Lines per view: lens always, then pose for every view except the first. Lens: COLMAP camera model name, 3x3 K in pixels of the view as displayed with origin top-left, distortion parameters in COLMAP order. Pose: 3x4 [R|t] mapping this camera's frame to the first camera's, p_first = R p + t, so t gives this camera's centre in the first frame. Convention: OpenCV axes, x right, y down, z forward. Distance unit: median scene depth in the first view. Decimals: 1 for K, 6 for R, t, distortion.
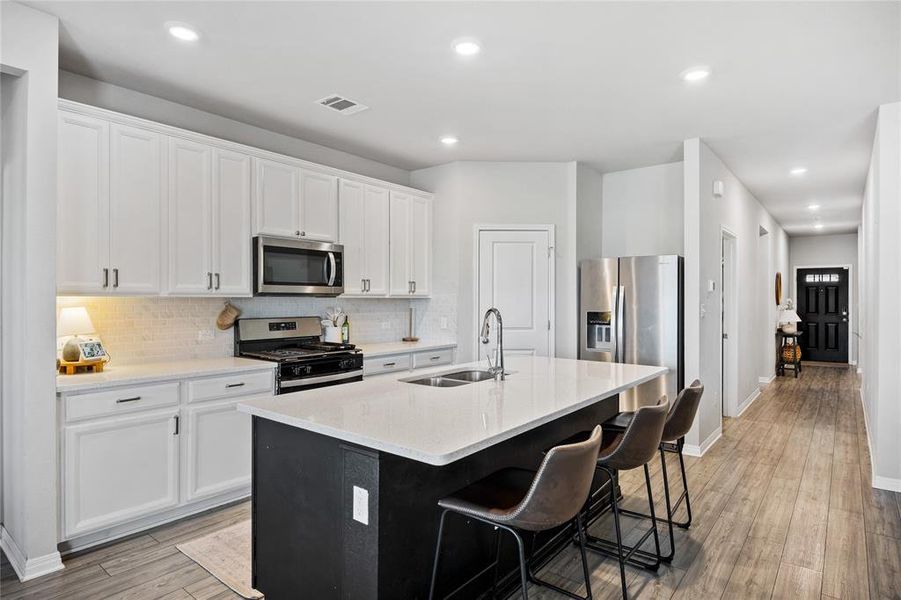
lens RADIAL K [[495.3, 0, 446.0], [0, 495.3, 306.4], [0, 0, 1]] dist [0.011541, -0.006469]
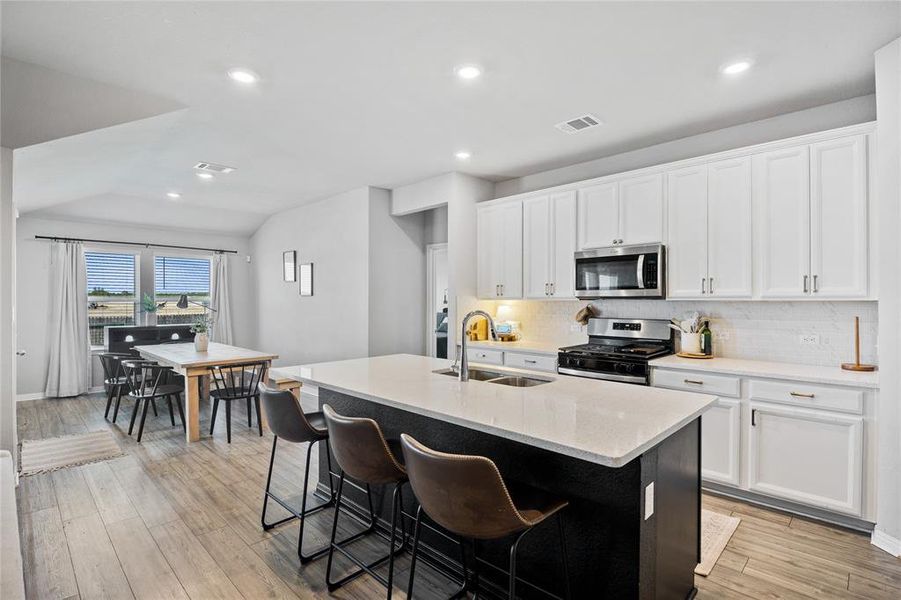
lens RADIAL K [[444.0, 0, 444.1], [0, 444.0, 304.3], [0, 0, 1]] dist [0.001090, -0.002259]
pose [[-0.091211, 0.003920, -0.995824, 0.578862], [-0.017355, 0.999834, 0.005525, -0.006671], [0.995680, 0.017786, -0.091128, 0.576150]]
